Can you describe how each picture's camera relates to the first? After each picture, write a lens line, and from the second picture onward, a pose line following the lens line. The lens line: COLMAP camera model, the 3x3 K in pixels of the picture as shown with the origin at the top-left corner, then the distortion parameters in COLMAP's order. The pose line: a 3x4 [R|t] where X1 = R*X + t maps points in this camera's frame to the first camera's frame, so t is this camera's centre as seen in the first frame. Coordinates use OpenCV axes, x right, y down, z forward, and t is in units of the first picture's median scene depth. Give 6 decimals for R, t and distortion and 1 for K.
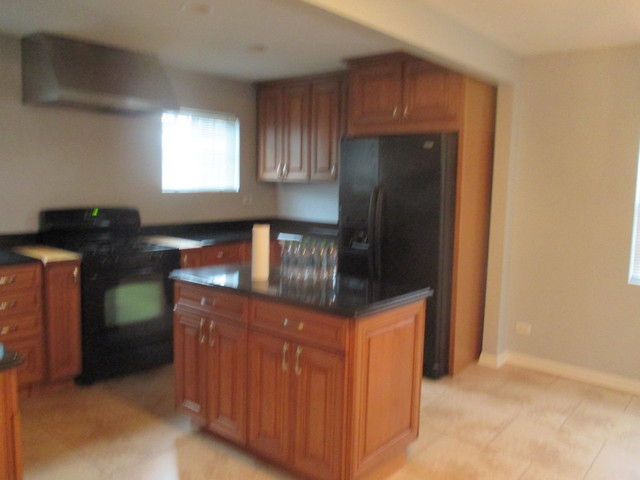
lens RADIAL K [[533.1, 0, 322.8], [0, 533.1, 240.1], [0, 0, 1]] dist [-0.039383, 0.022993]
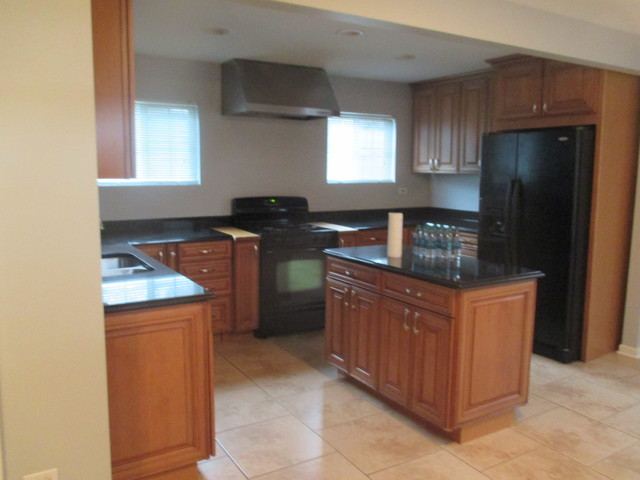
lens RADIAL K [[533.1, 0, 317.9], [0, 533.1, 239.6], [0, 0, 1]] dist [-0.039383, 0.022993]
pose [[0.942650, 0.031291, -0.332314, 0.096756], [-0.025848, 0.999450, 0.020790, 0.011544], [0.332782, -0.011009, 0.942940, -0.155888]]
